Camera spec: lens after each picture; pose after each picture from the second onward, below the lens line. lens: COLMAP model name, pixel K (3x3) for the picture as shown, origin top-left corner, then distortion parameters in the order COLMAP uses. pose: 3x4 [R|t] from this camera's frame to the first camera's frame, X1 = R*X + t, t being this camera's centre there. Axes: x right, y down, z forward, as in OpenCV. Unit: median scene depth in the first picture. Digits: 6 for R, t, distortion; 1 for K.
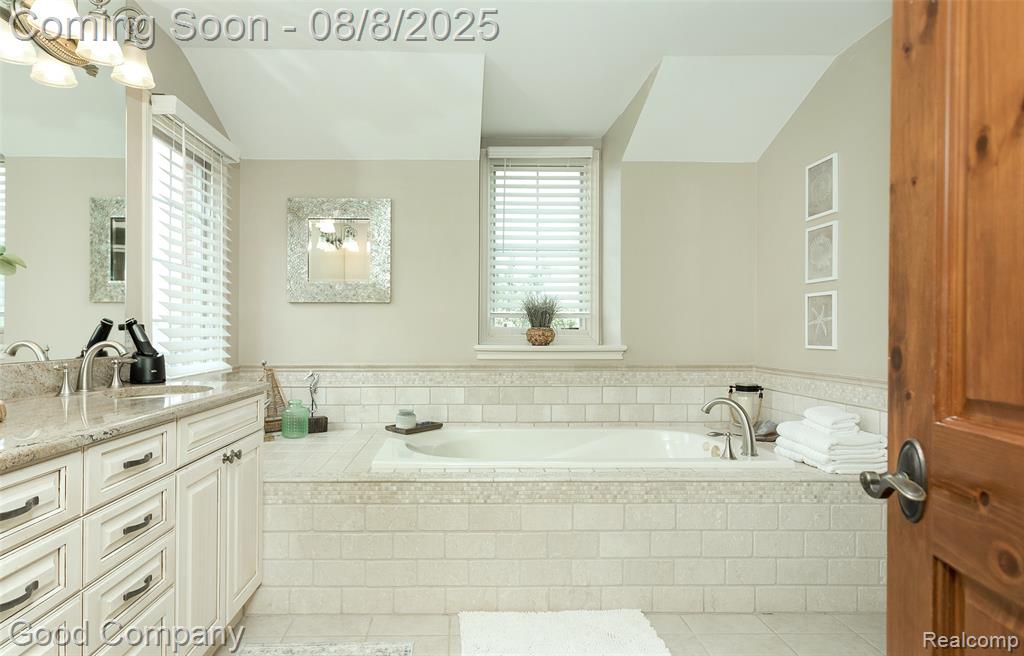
lens RADIAL K [[588.4, 0, 474.0], [0, 588.4, 327.8], [0, 0, 1]] dist [0.001069, 0.000281]
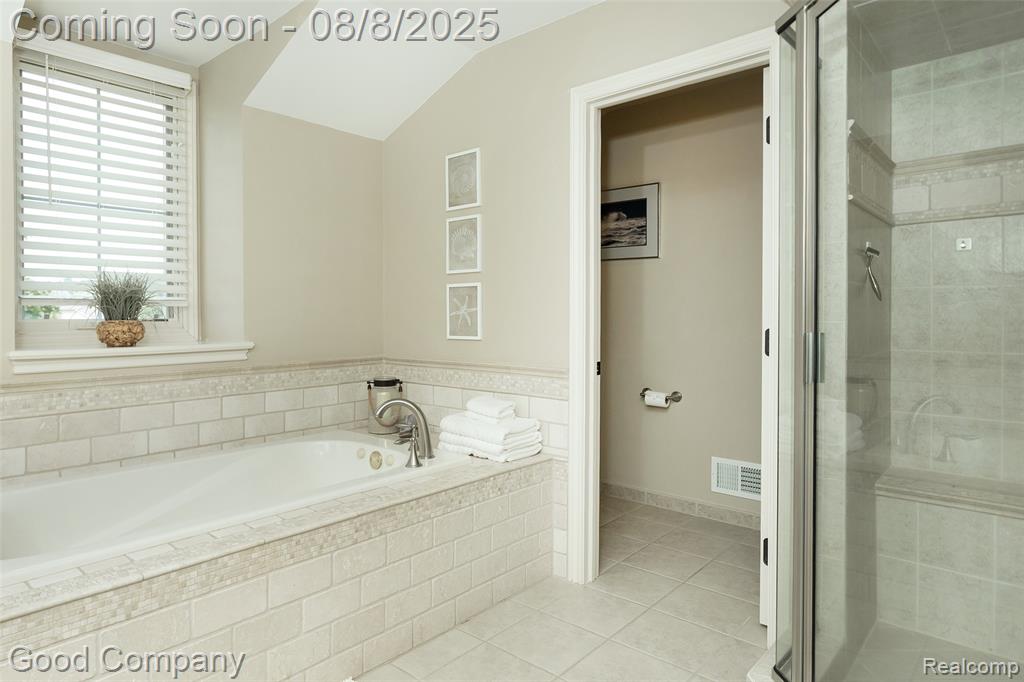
lens RADIAL K [[610.4, 0, 510.3], [0, 610.4, 329.2], [0, 0, 1]] dist [-0.003632, -0.000097]
pose [[0.675039, -0.024241, 0.737383, -0.119240], [0.001602, 0.999506, 0.031391, -0.012945], [-0.737780, -0.020009, 0.674745, 0.206355]]
